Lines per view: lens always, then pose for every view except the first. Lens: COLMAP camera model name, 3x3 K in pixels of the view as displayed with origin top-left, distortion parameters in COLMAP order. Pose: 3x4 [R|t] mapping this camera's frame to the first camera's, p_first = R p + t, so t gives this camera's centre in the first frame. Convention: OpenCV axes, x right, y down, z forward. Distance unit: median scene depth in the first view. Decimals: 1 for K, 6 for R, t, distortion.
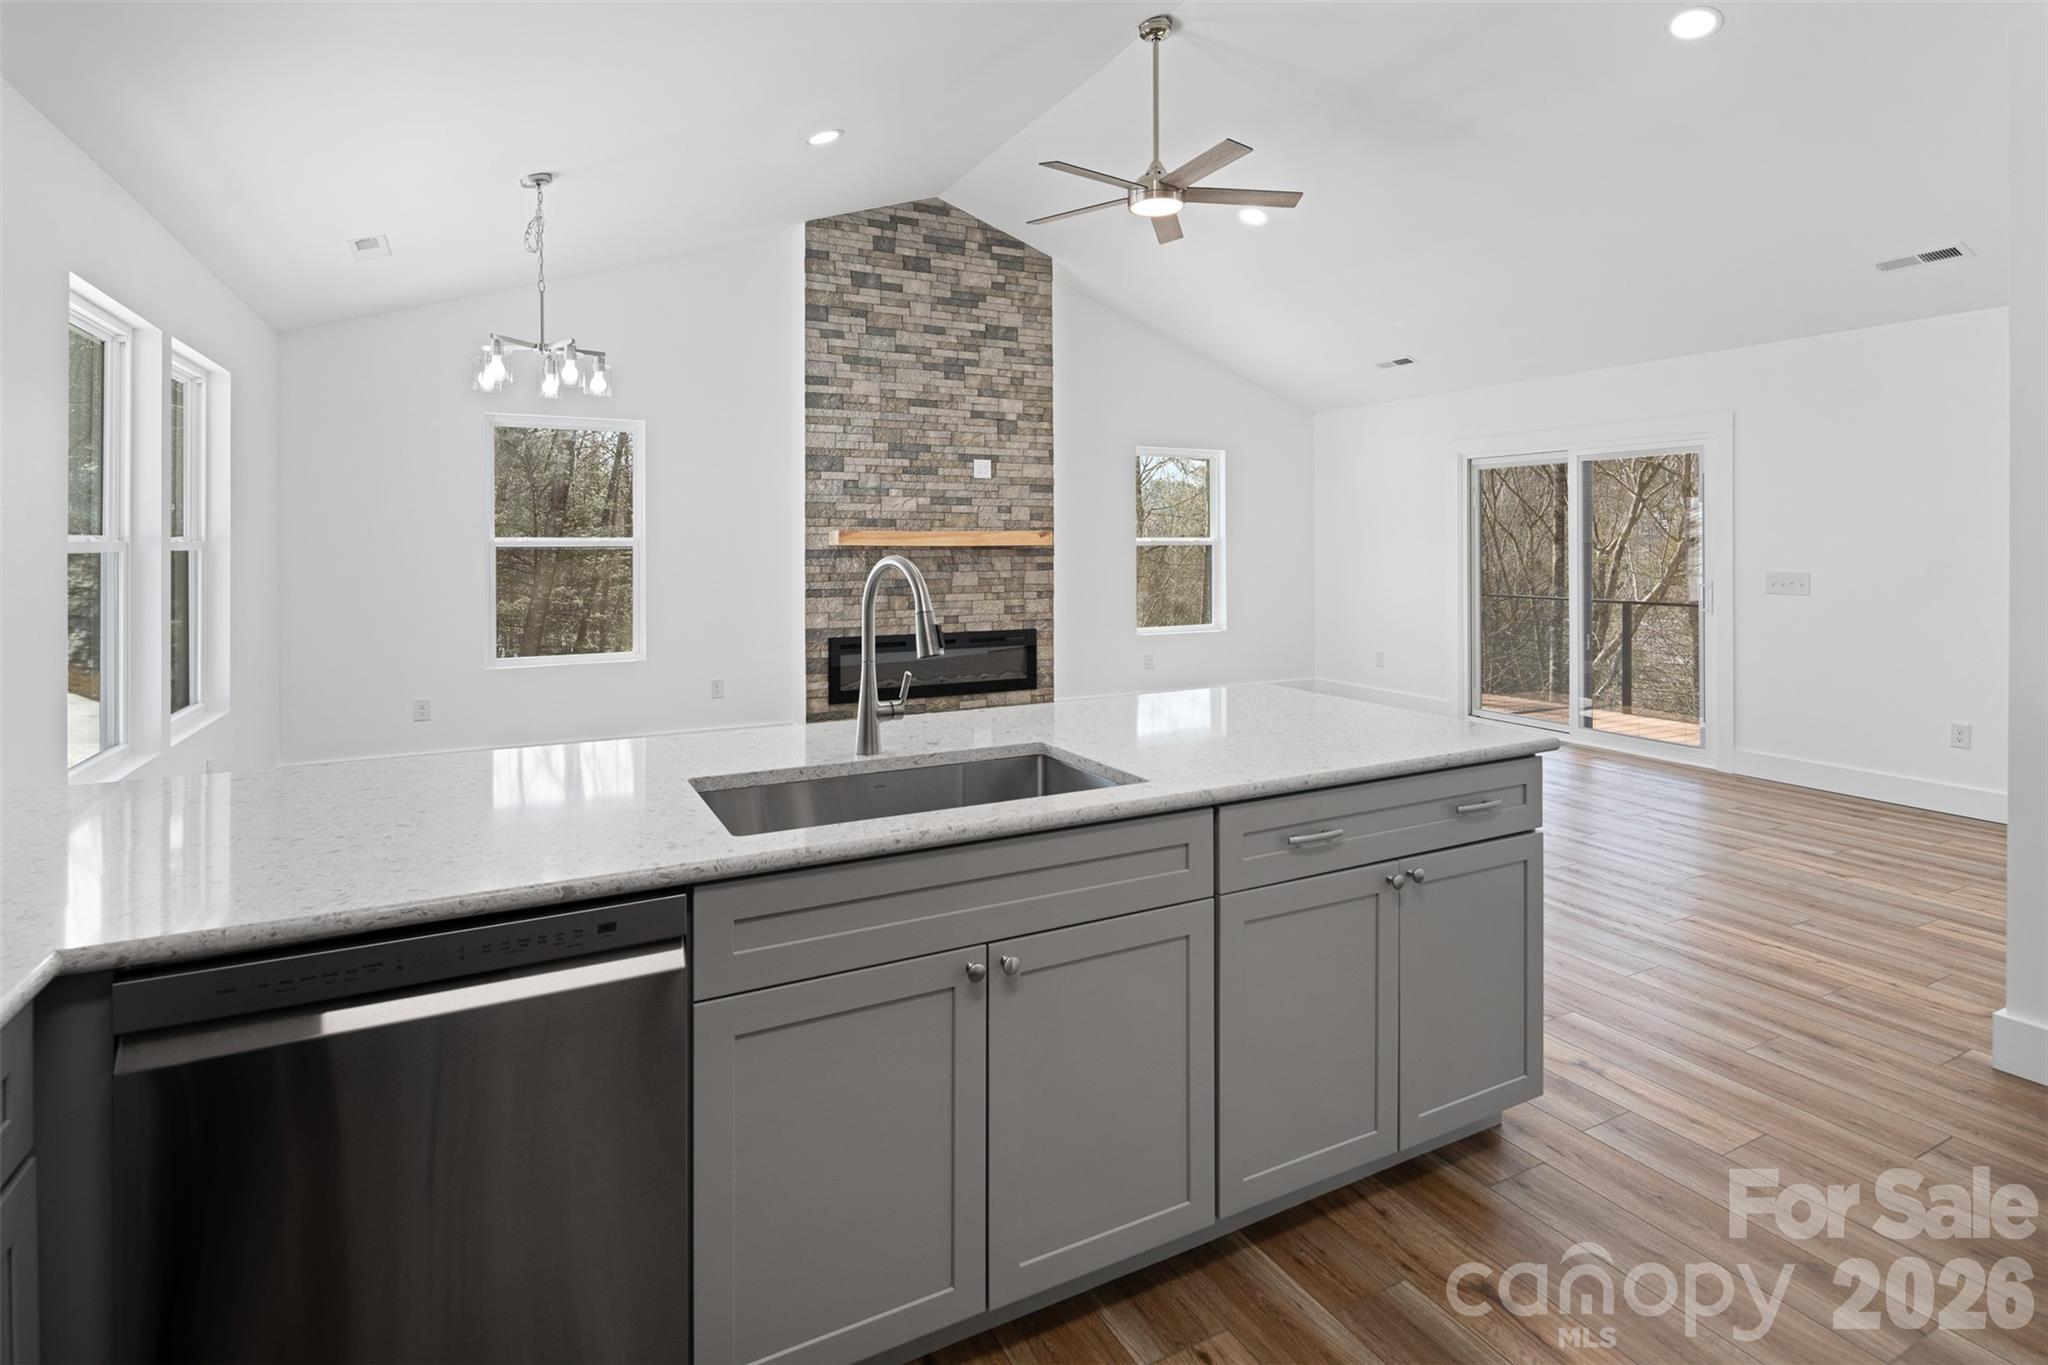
lens RADIAL K [[1006.0, 0, 1026.7], [0, 1006.0, 537.9], [0, 0, 1]] dist [0.000134, -0.000044]
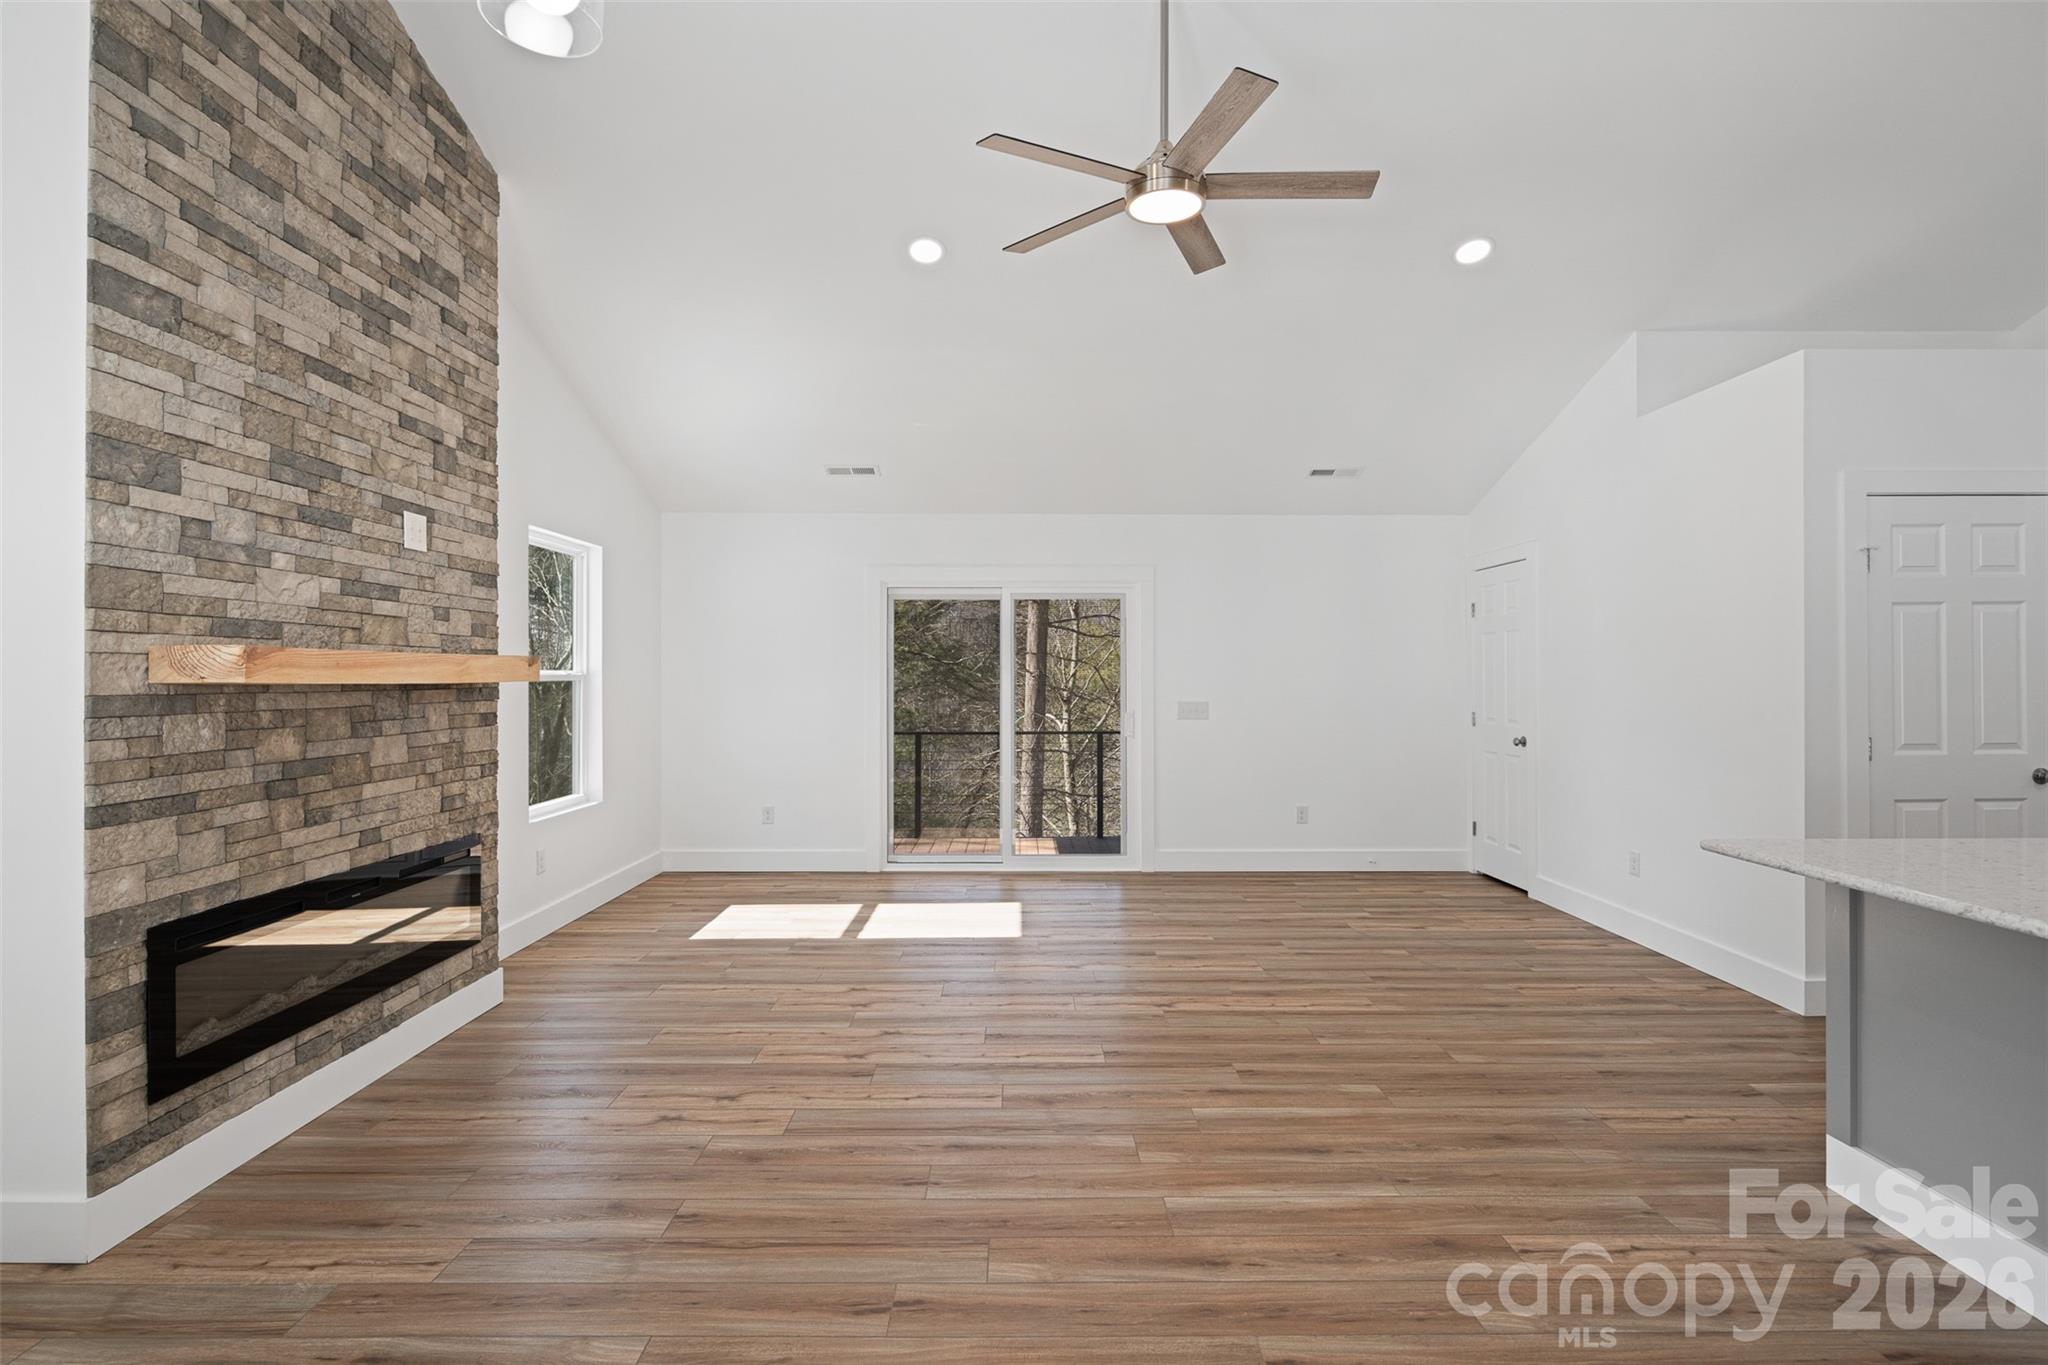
lens RADIAL K [[1009.8, 0, 1024.0], [0, 1009.8, 665.6], [0, 0, 1]] dist [0.000551, -0.000400]
pose [[0.456129, 0.010830, 0.889848, -0.363197], [-0.004483, 0.999941, -0.009872, 0.002765], [-0.889902, 0.000514, 0.456151, 0.503046]]
